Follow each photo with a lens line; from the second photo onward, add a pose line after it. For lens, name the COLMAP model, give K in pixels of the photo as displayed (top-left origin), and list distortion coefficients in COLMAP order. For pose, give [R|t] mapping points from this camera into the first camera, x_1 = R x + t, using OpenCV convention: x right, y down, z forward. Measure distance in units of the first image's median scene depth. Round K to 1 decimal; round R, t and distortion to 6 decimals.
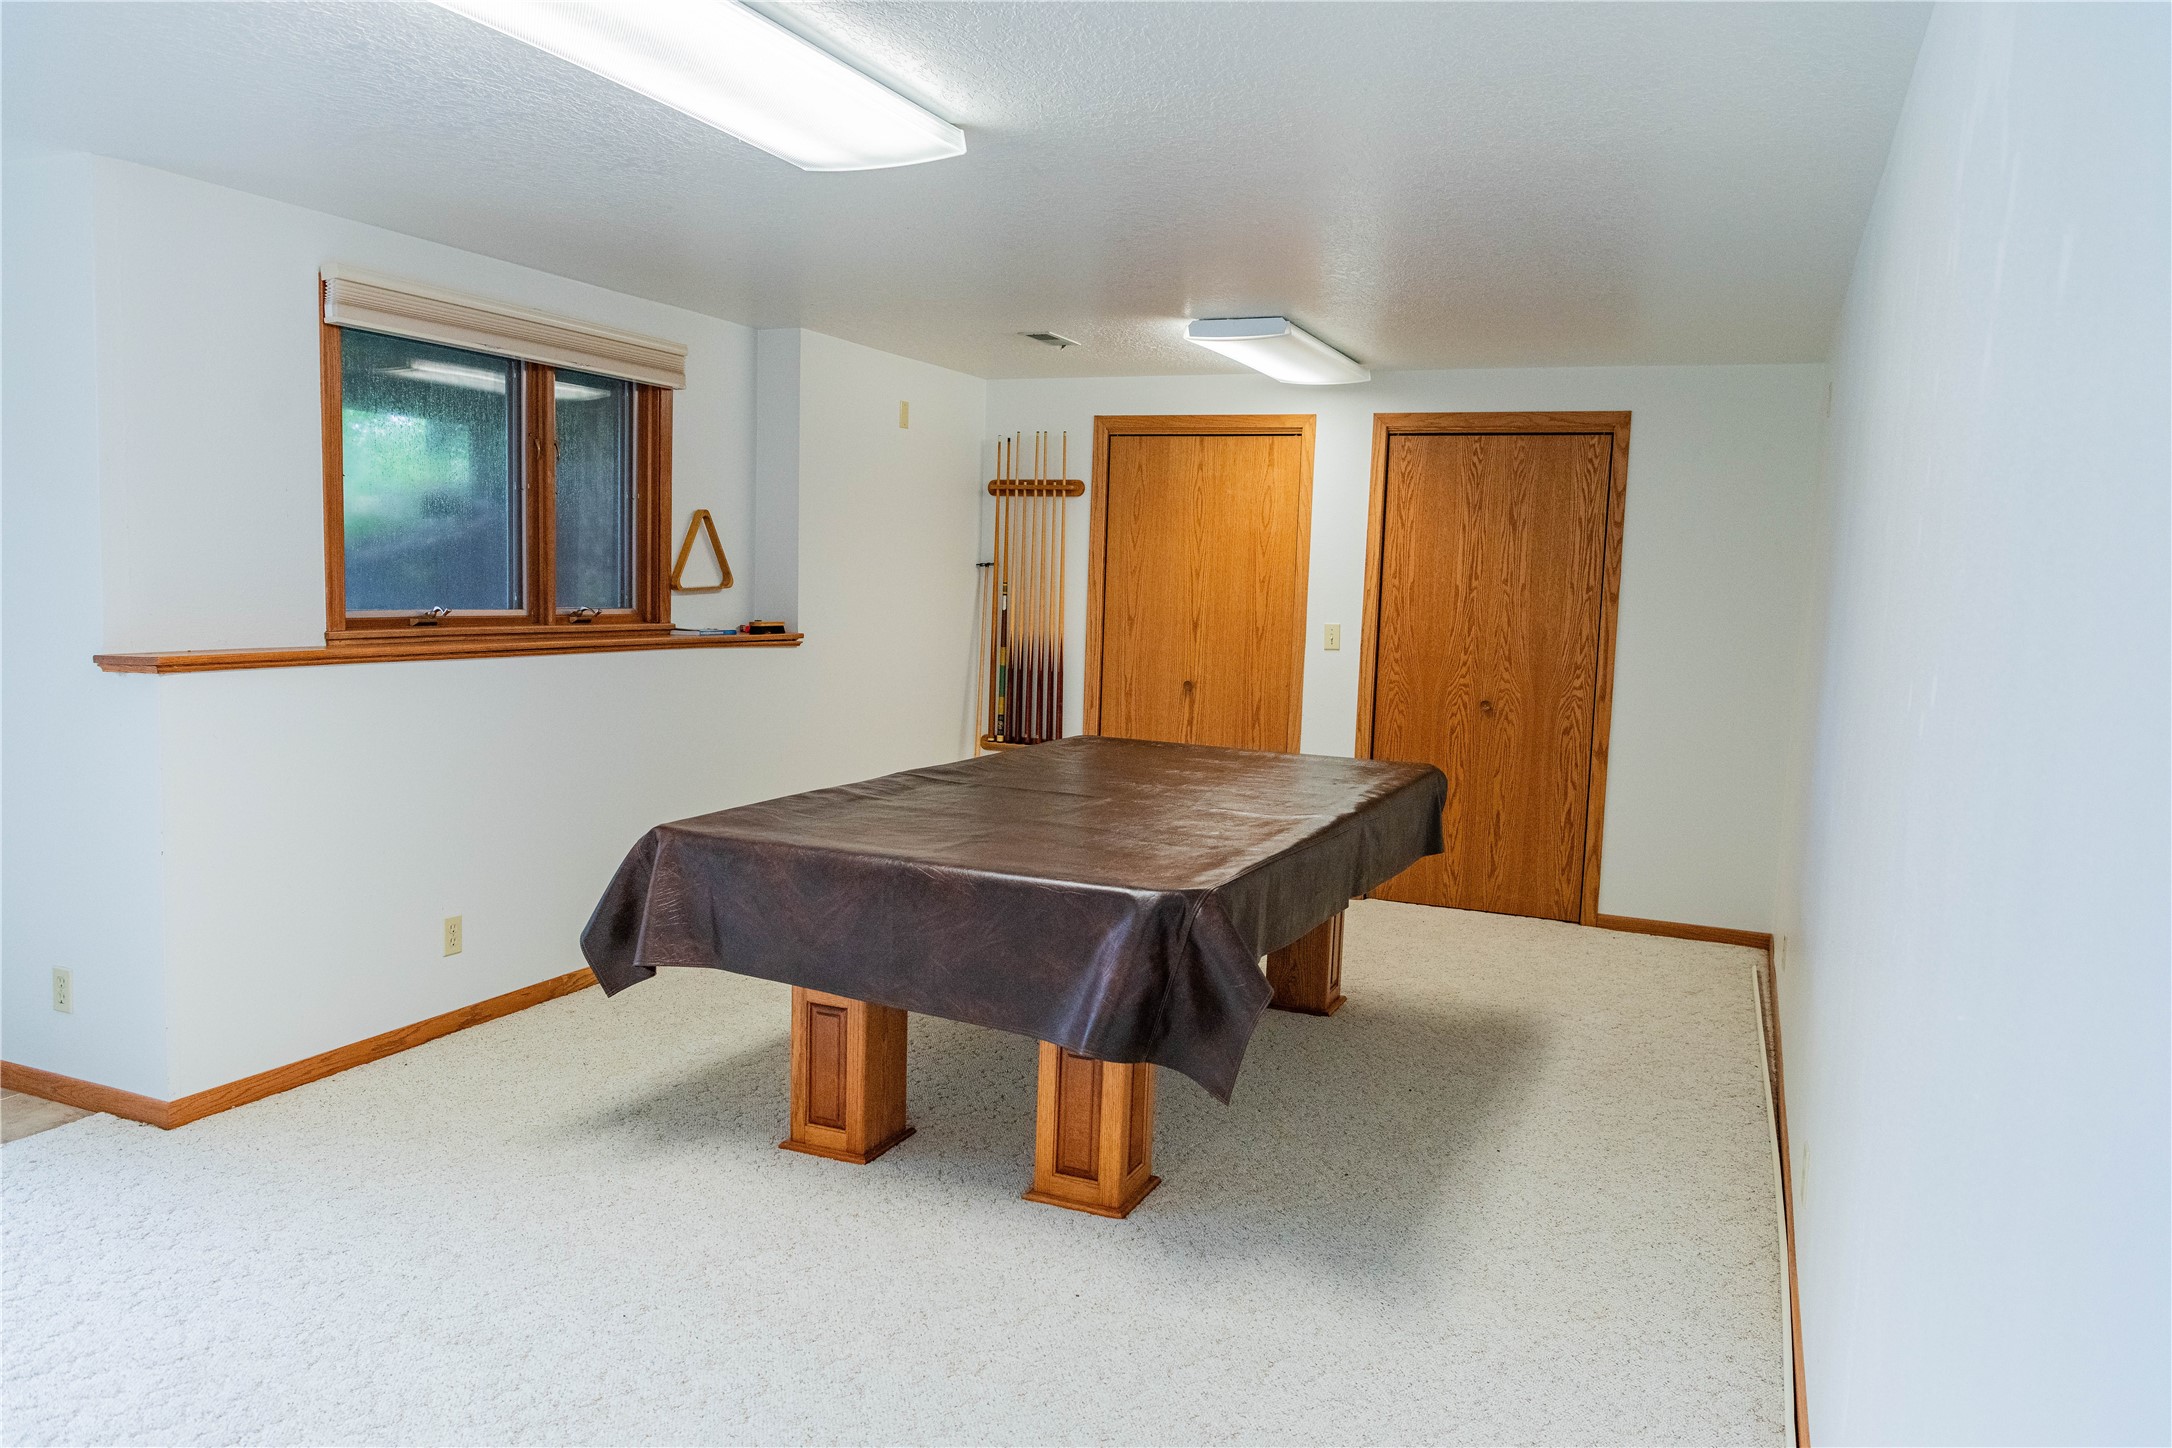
lens RADIAL K [[1531.6, 0, 1086.6], [0, 1531.6, 730.5], [0, 0, 1]] dist [0.000632, -0.001939]
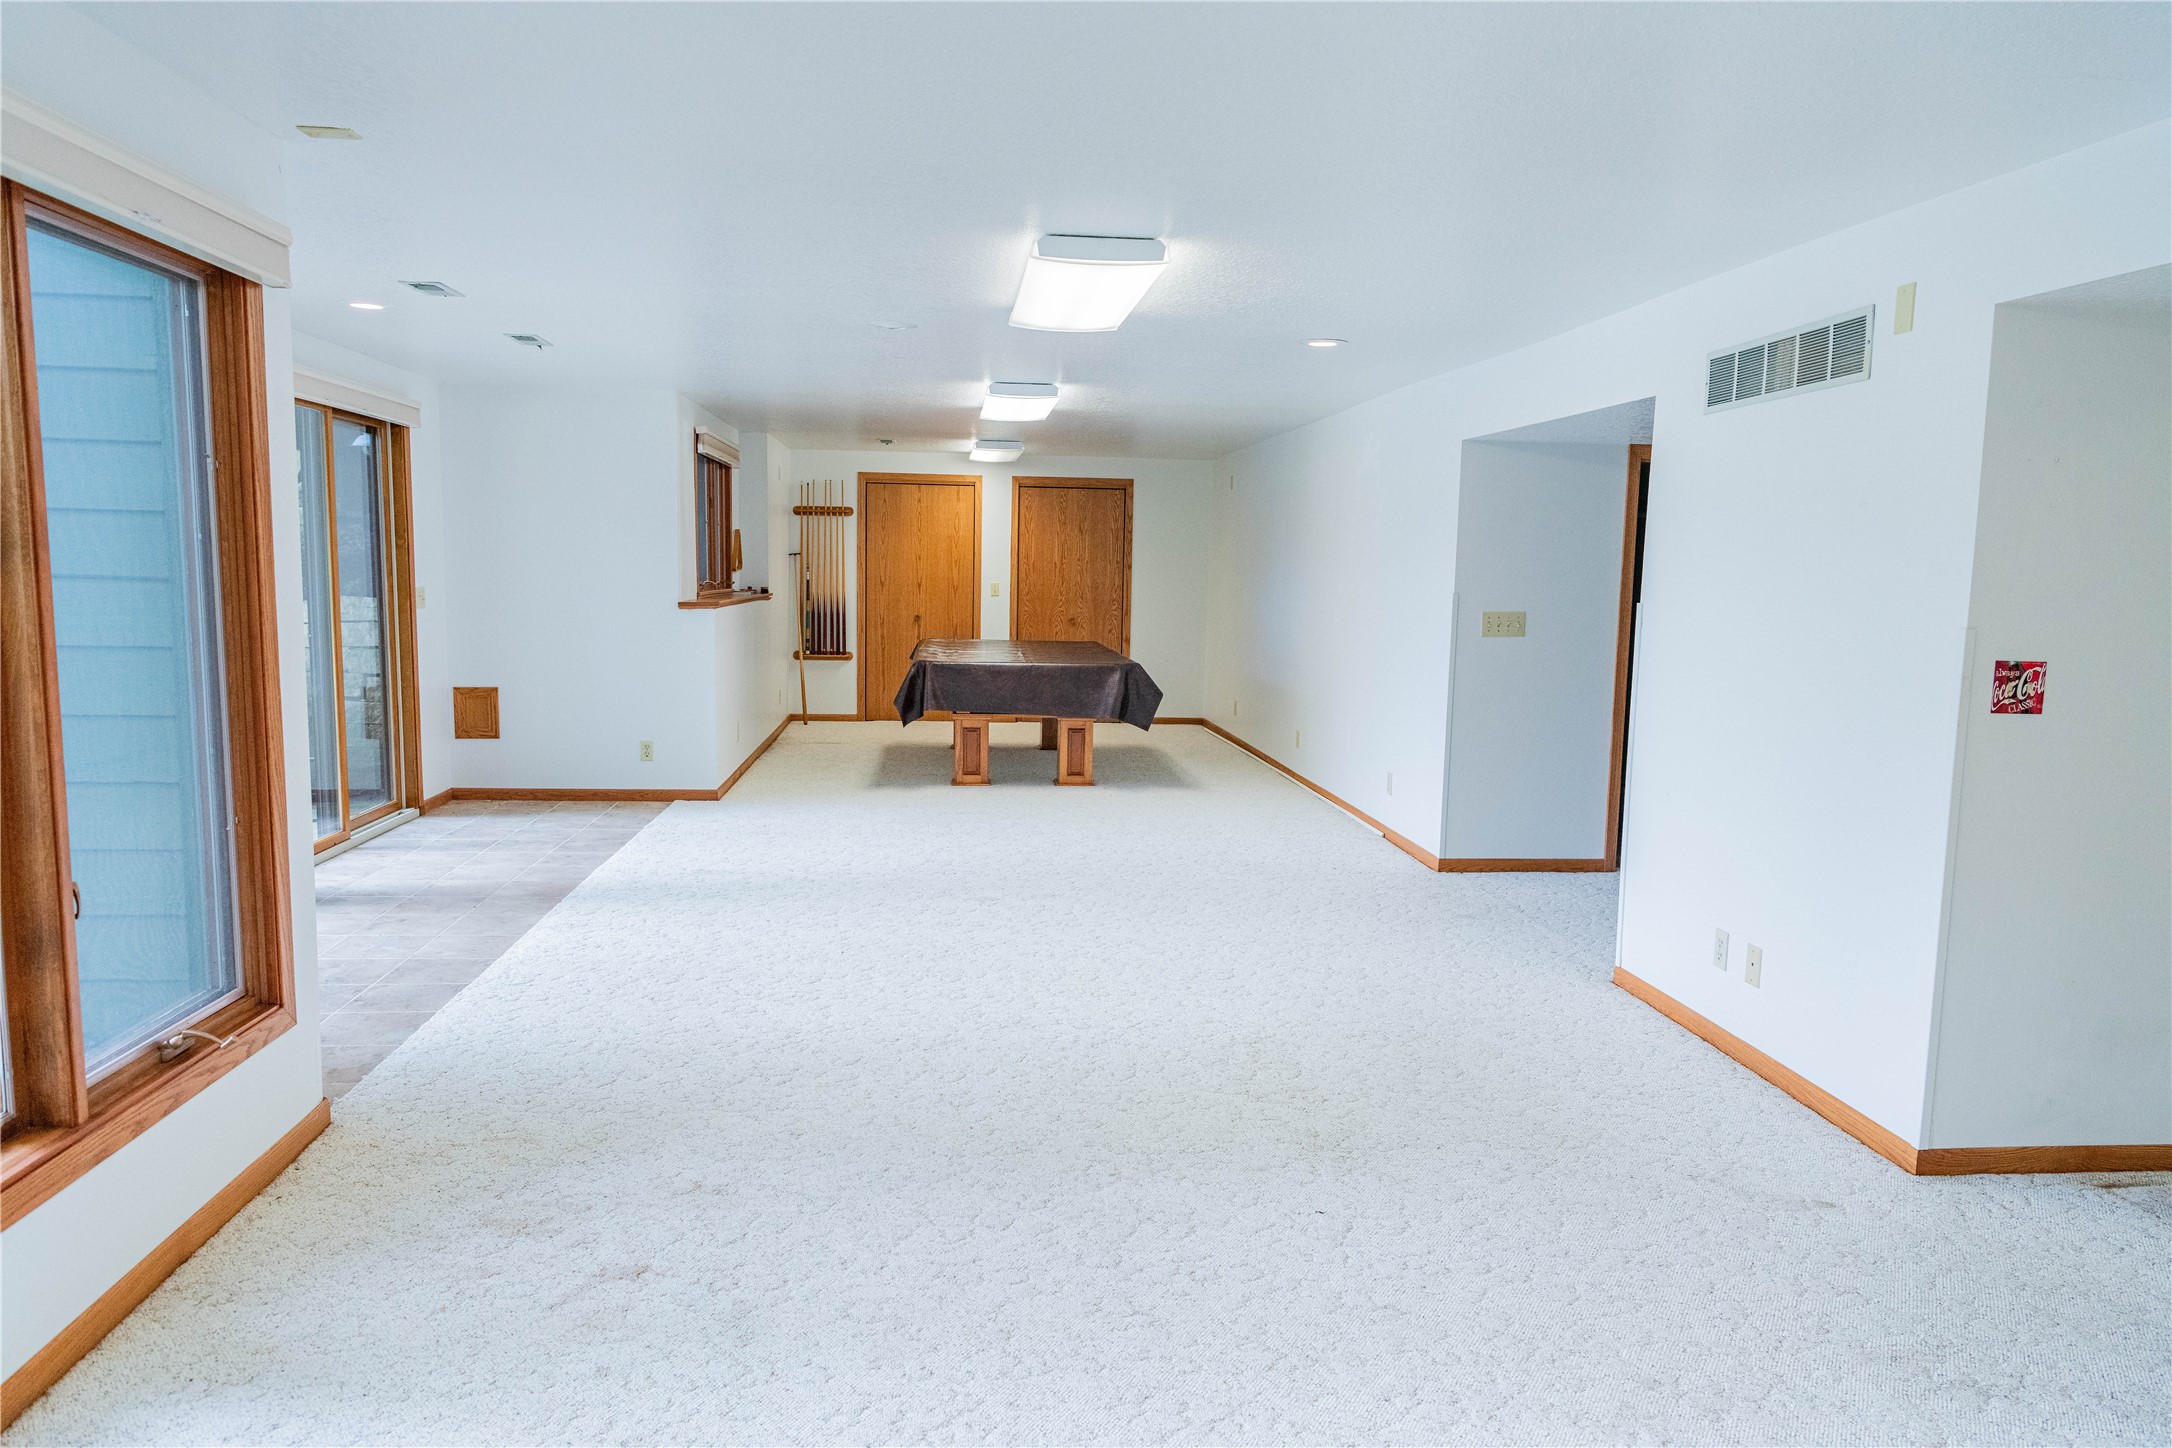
lens RADIAL K [[1460.8, 0, 1079.3], [0, 1460.8, 725.6], [0, 0, 1]] dist [0.011446, -0.009802]
pose [[0.876359, -0.069606, 0.476603, -0.671442], [0.059987, 0.997572, 0.035391, 0.055106], [-0.477909, -0.002426, 0.878406, -0.718592]]
